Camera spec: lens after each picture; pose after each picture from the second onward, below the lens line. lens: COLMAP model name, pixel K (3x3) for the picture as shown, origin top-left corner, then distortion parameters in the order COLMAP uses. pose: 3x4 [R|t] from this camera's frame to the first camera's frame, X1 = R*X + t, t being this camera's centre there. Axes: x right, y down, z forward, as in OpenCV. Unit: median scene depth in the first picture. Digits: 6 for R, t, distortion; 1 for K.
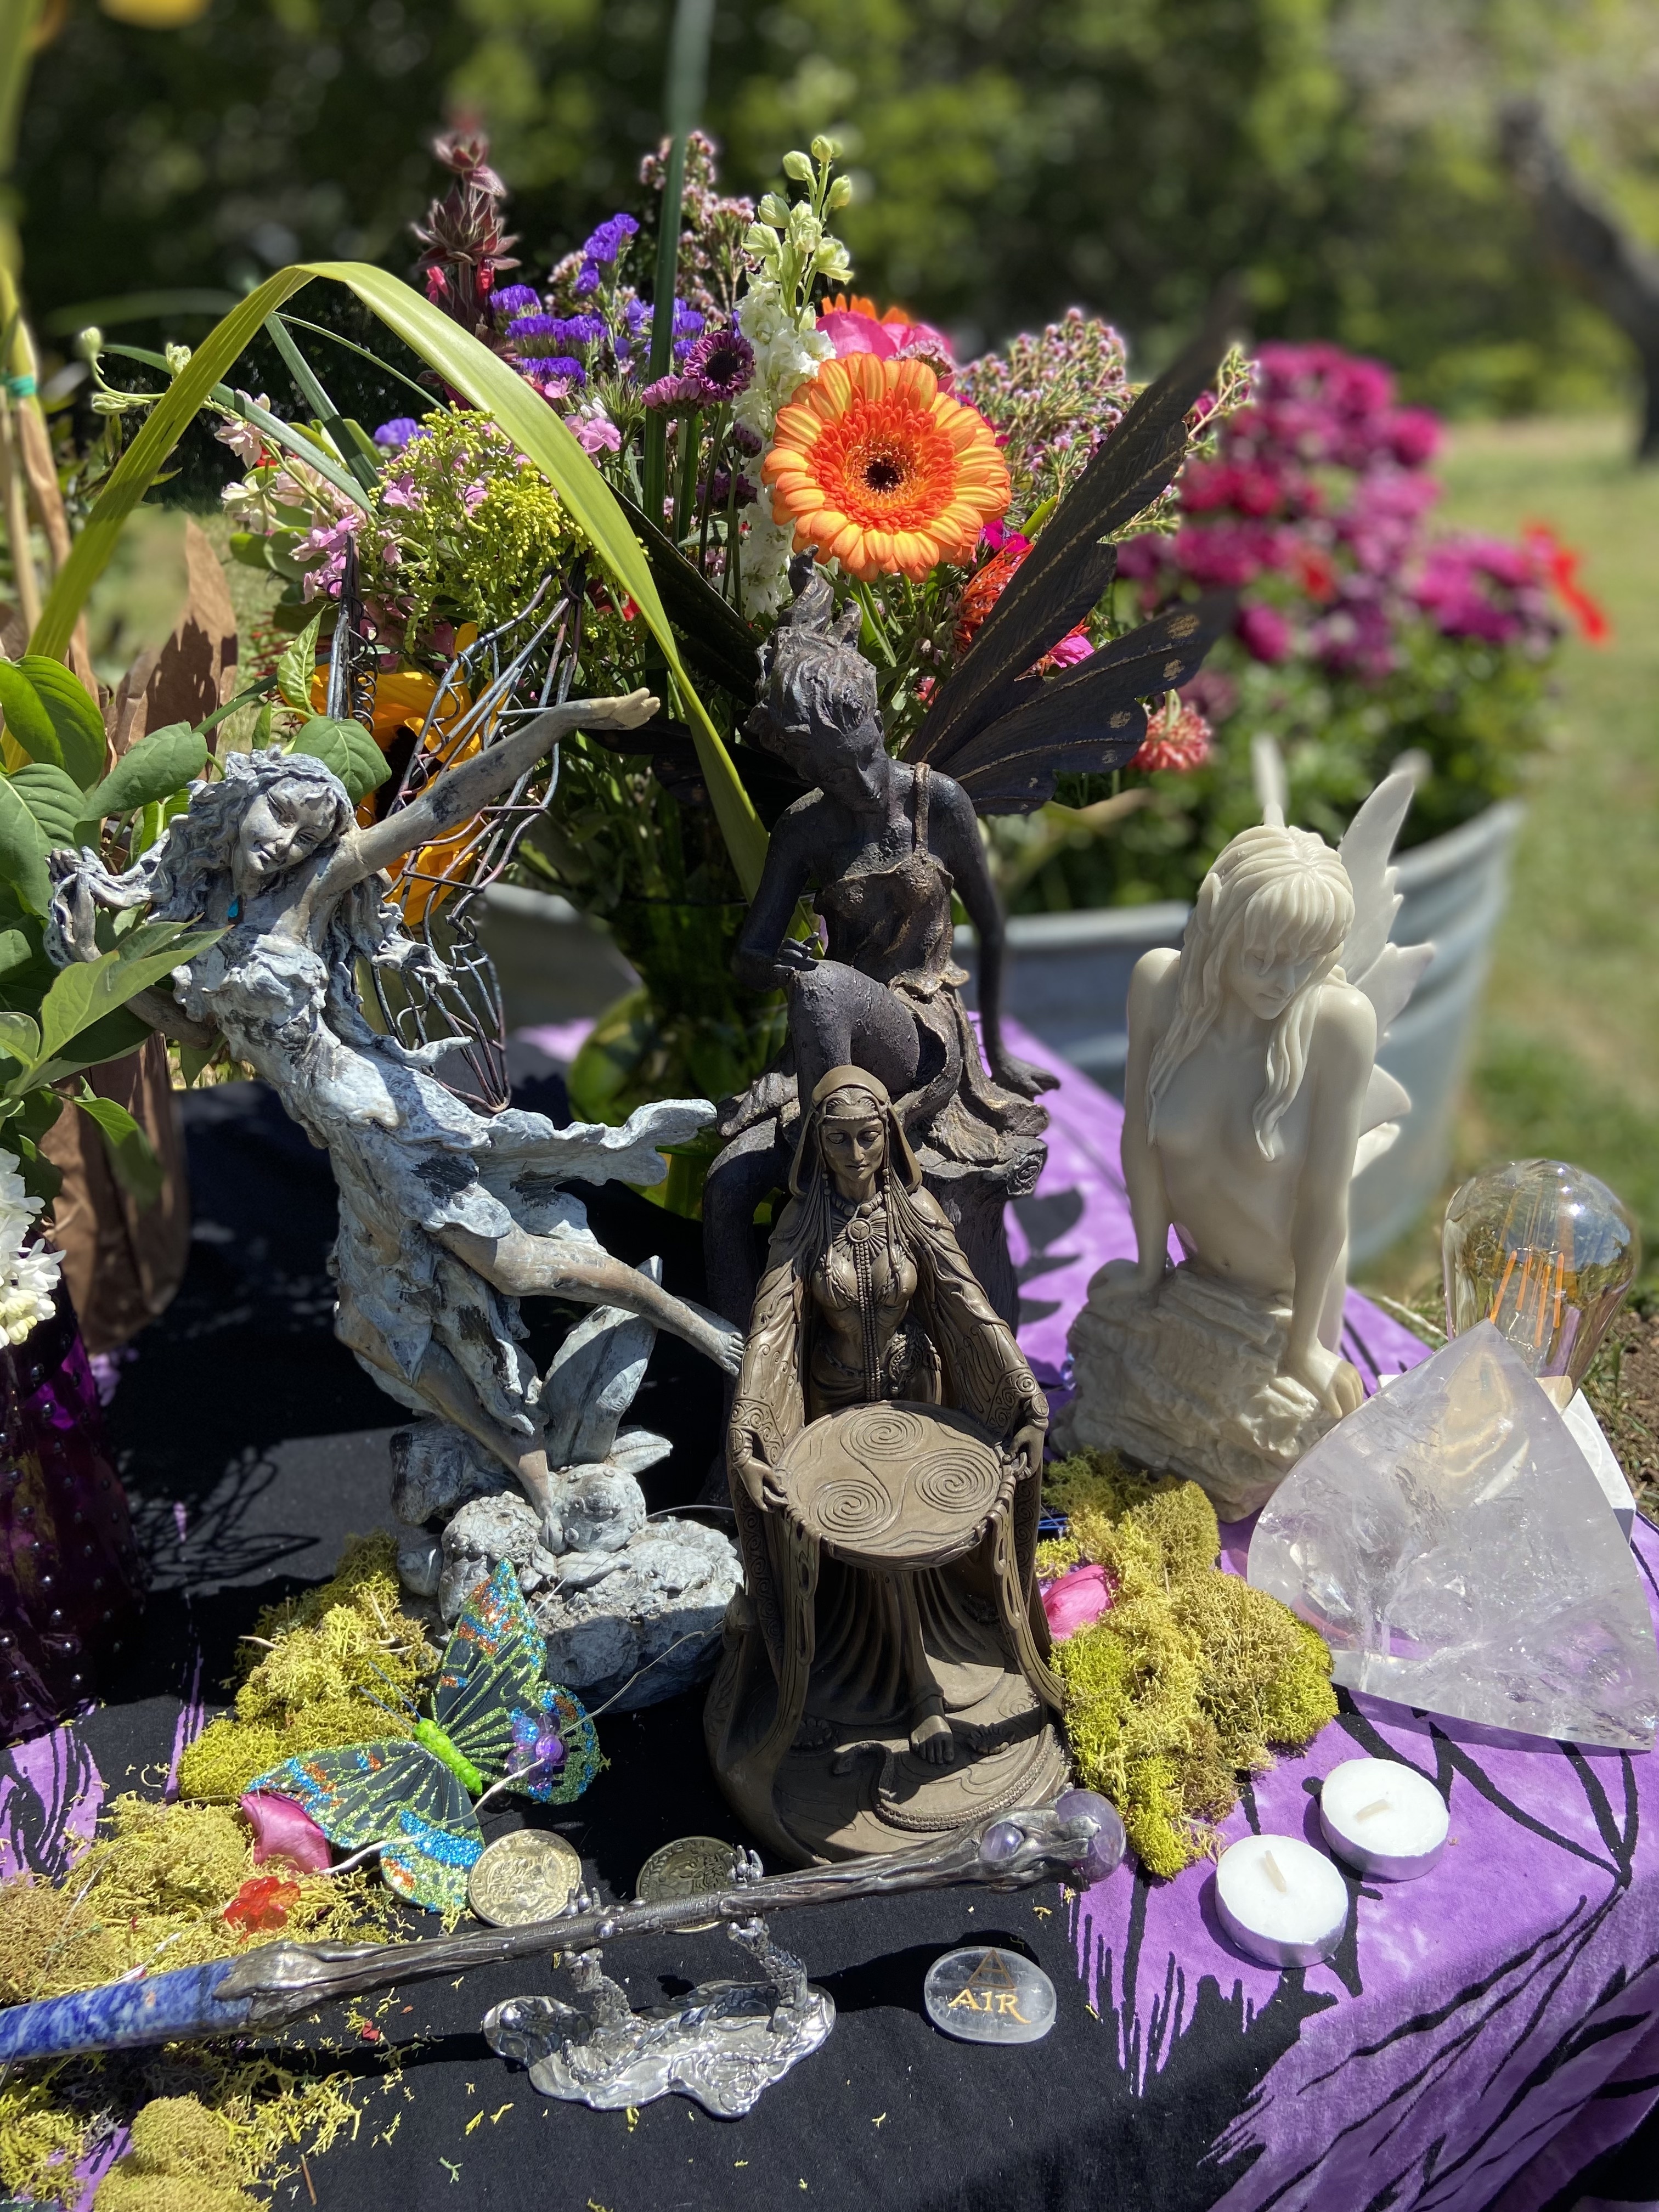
lens RADIAL K [[1708.7, 0, 829.5], [0, 1708.7, 1106.0], [0, 0, 1]] dist [0.154950, -0.198290]
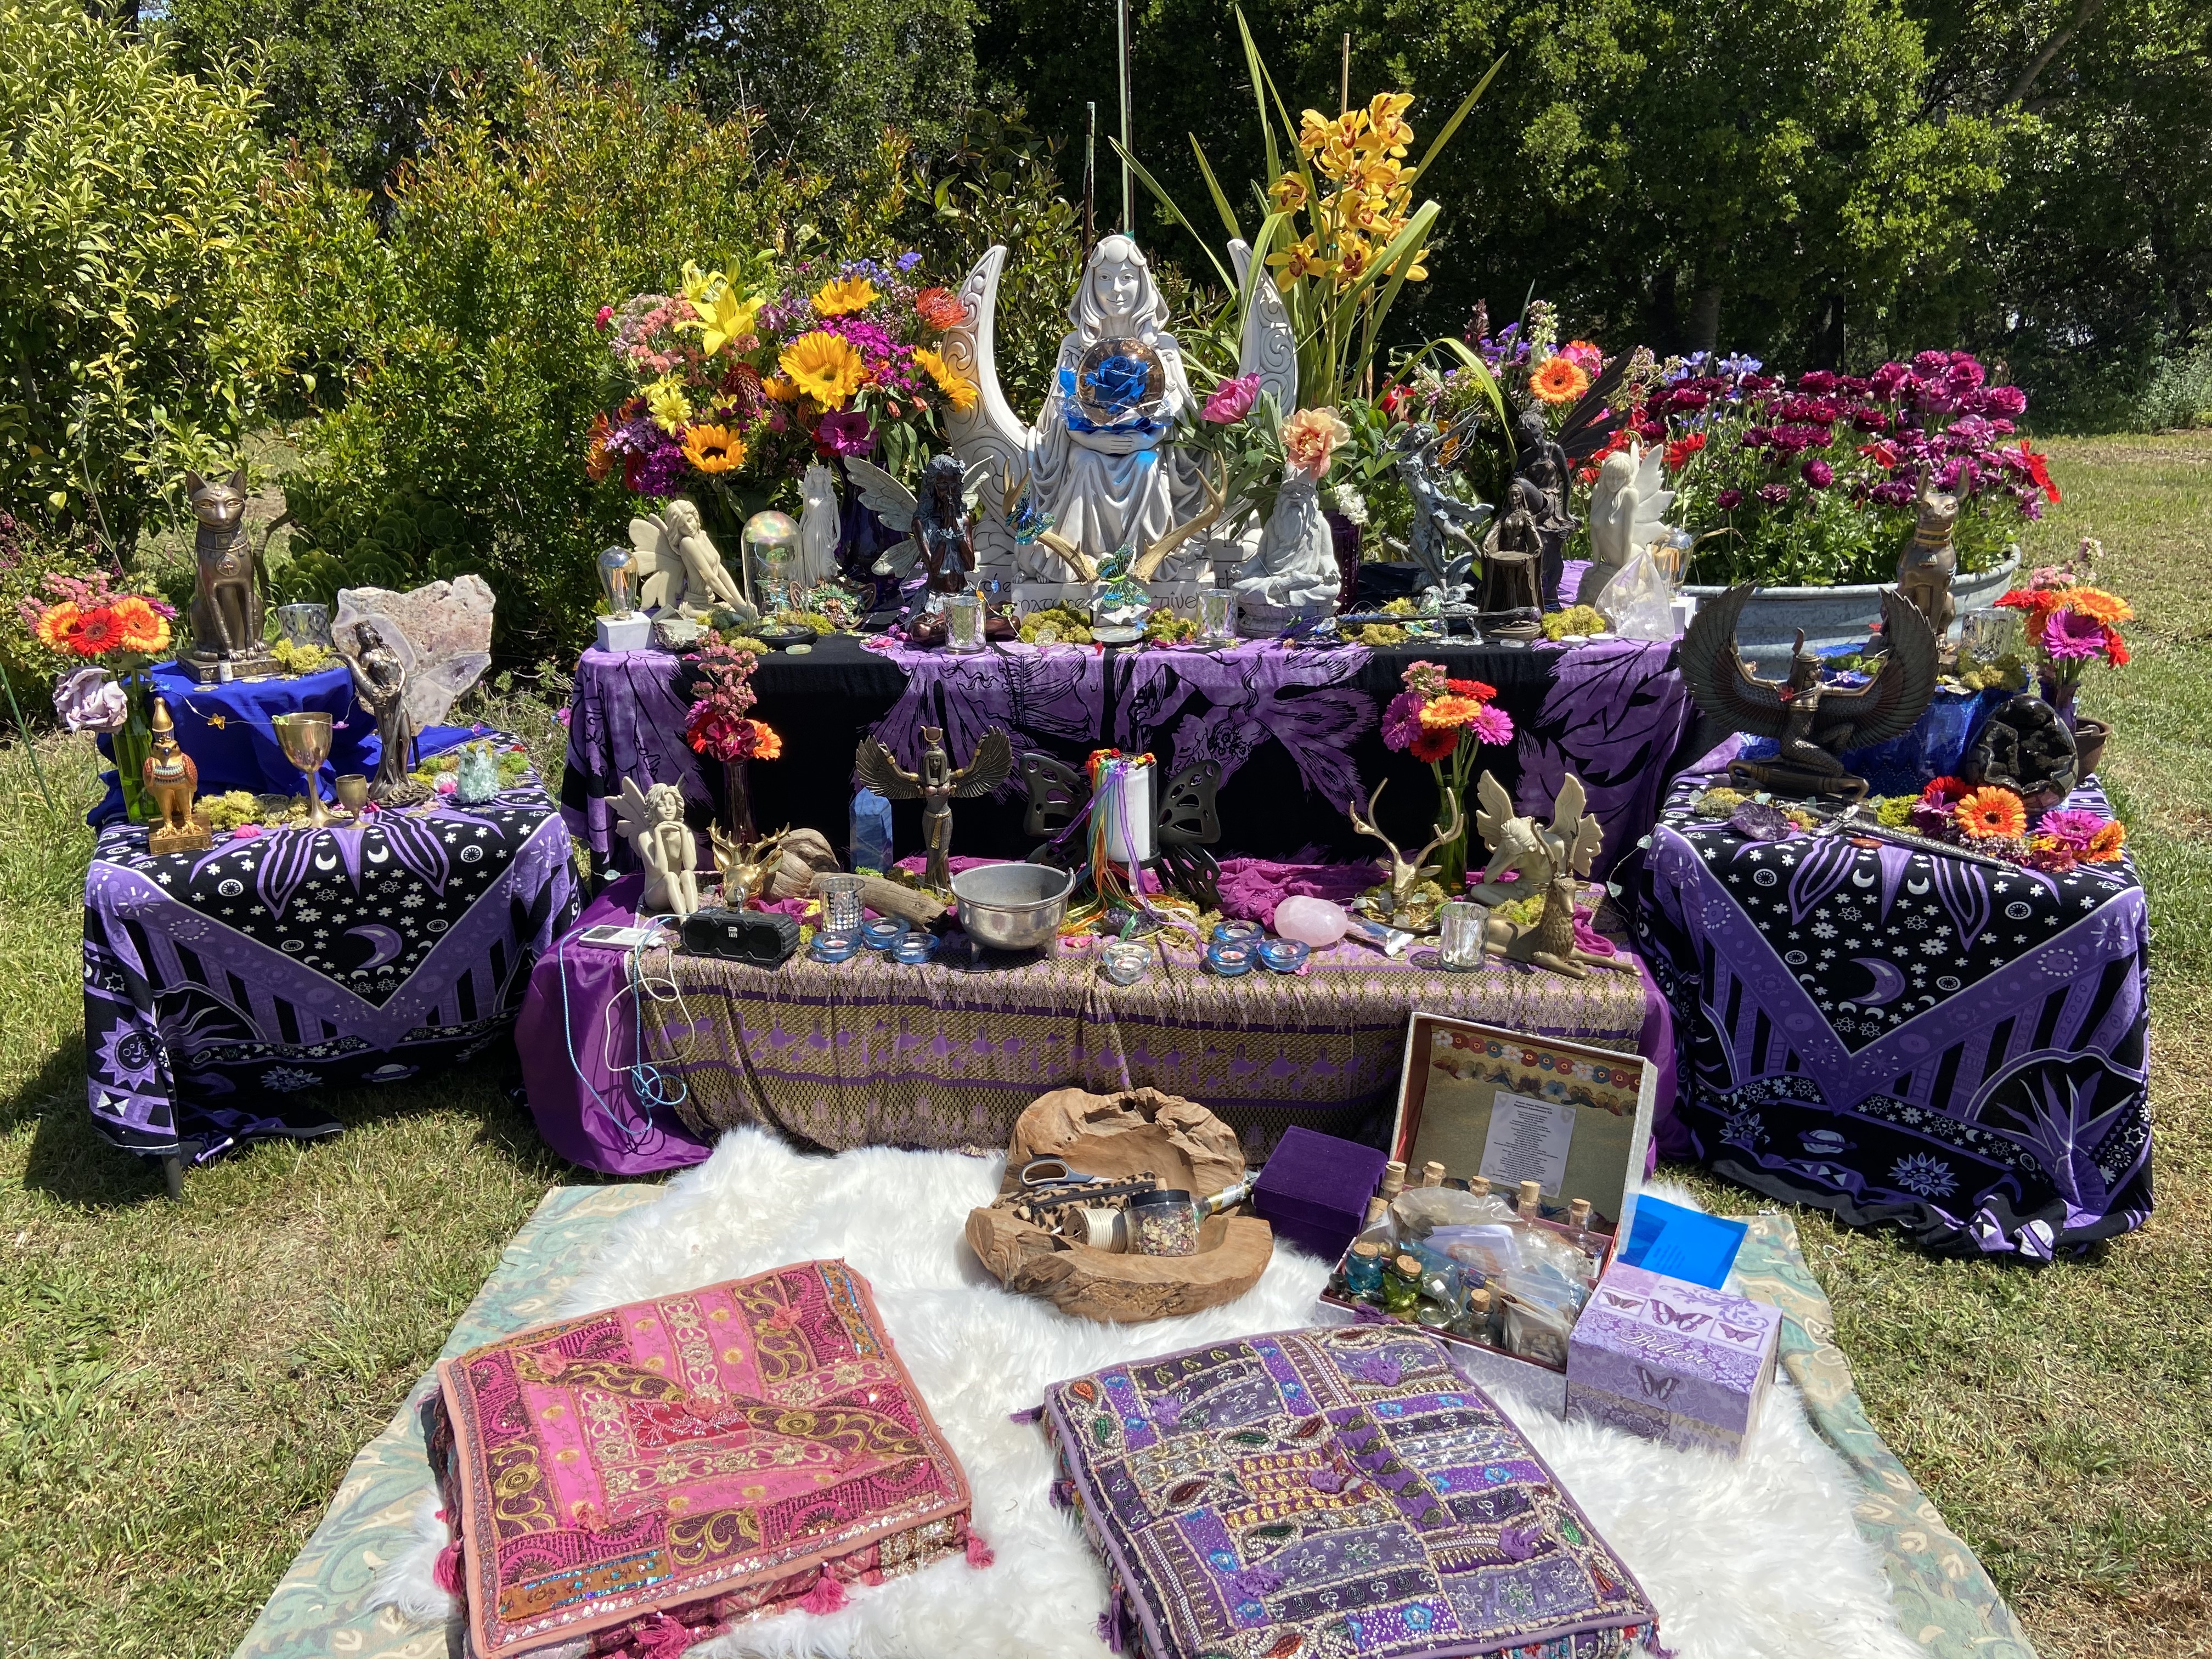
lens RADIAL K [[1708.7, 0, 1106.0], [0, 1708.7, 829.5], [0, 0, 1]] dist [0.154950, -0.198290]
pose [[0.920160, 0.134445, -0.367737, 0.783792], [-0.178865, 0.979809, -0.089339, 1.419314], [0.348301, 0.147981, 0.925628, -3.492784]]
